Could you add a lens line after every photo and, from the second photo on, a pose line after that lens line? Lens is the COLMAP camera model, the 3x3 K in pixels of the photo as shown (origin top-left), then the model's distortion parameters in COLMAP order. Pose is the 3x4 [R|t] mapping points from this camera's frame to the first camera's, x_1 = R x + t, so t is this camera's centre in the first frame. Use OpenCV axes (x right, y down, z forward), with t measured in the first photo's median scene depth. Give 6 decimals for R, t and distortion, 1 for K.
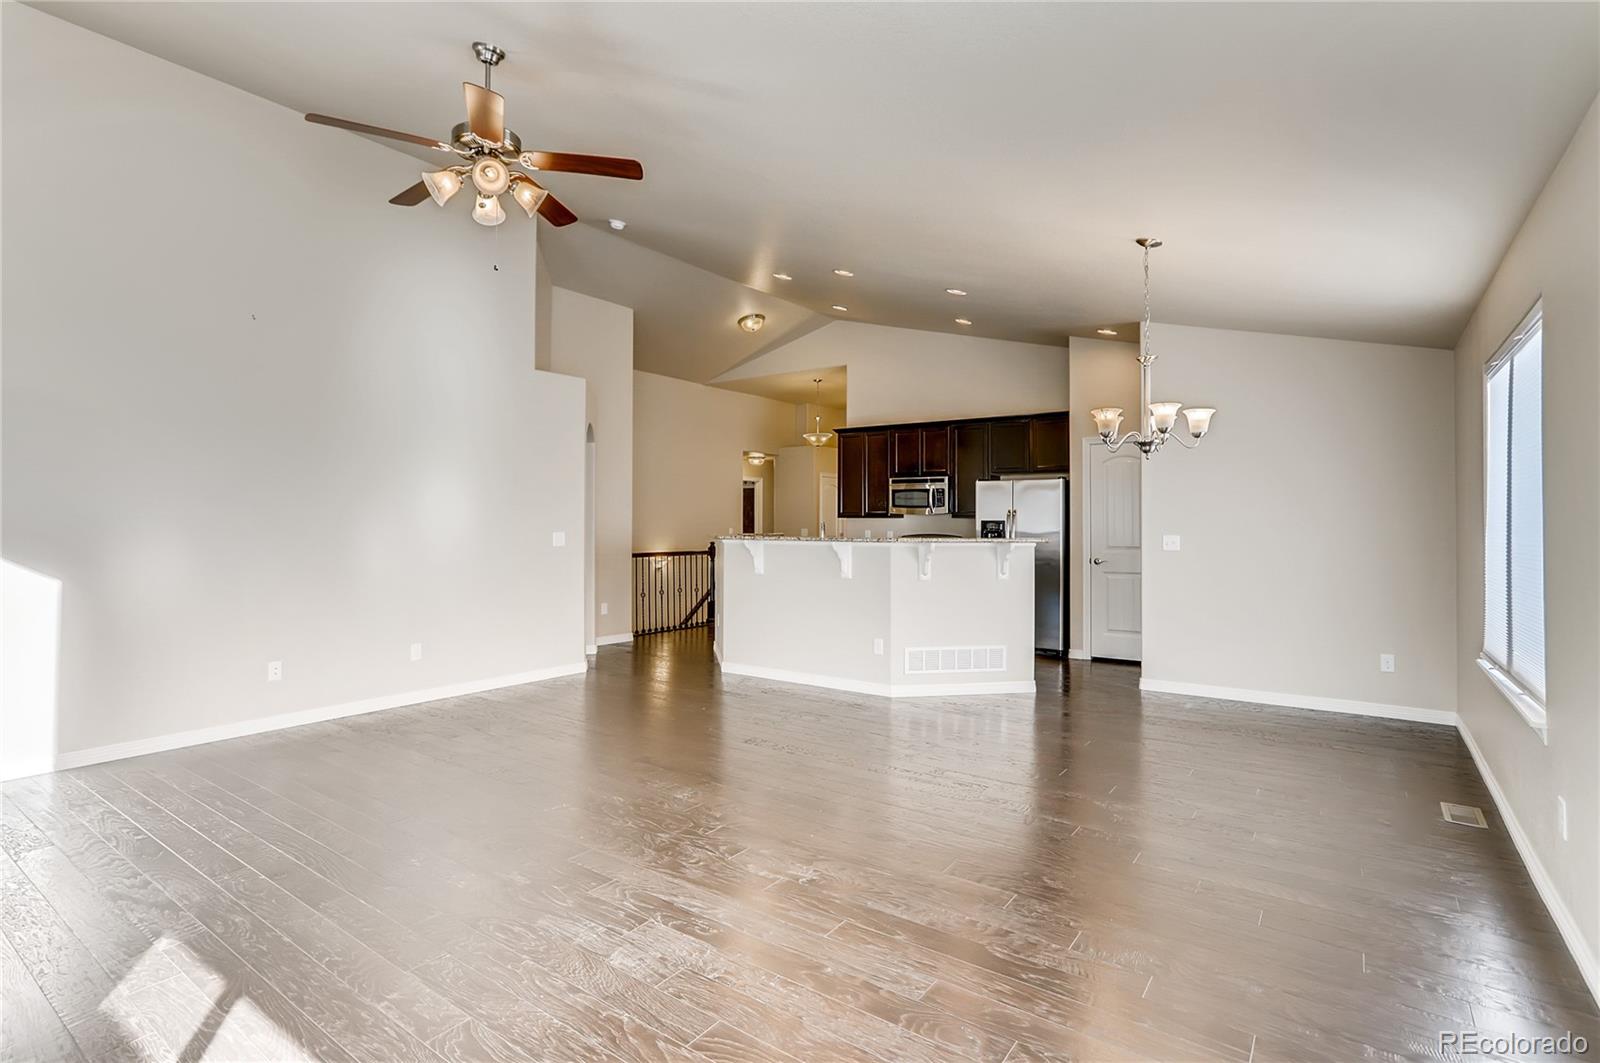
lens RADIAL K [[777.0, 0, 795.9], [0, 777.0, 521.2], [0, 0, 1]] dist [-0.016004, 0.003609]
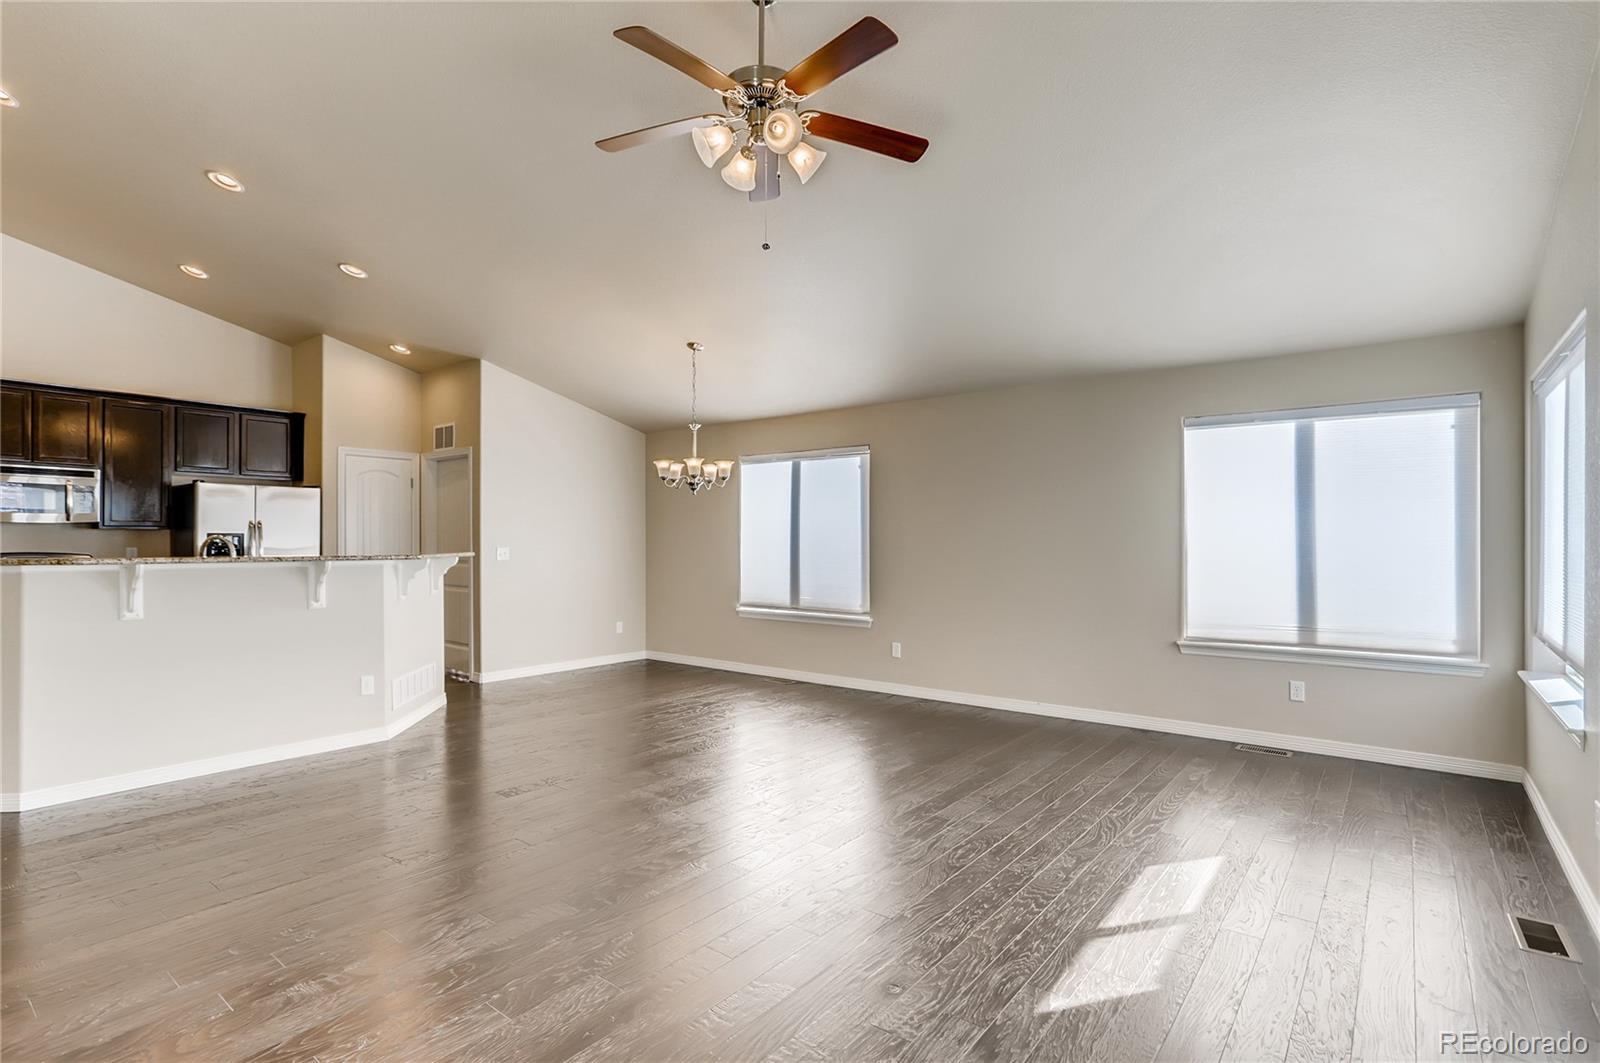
lens RADIAL K [[777.0, 0, 806.4], [0, 777.0, 537.9], [0, 0, 1]] dist [-0.016004, 0.003609]
pose [[0.036453, -0.004015, 0.999327, -0.468620], [-0.005594, 0.999975, 0.004222, -0.002752], [-0.999320, -0.005744, 0.036429, 0.338632]]
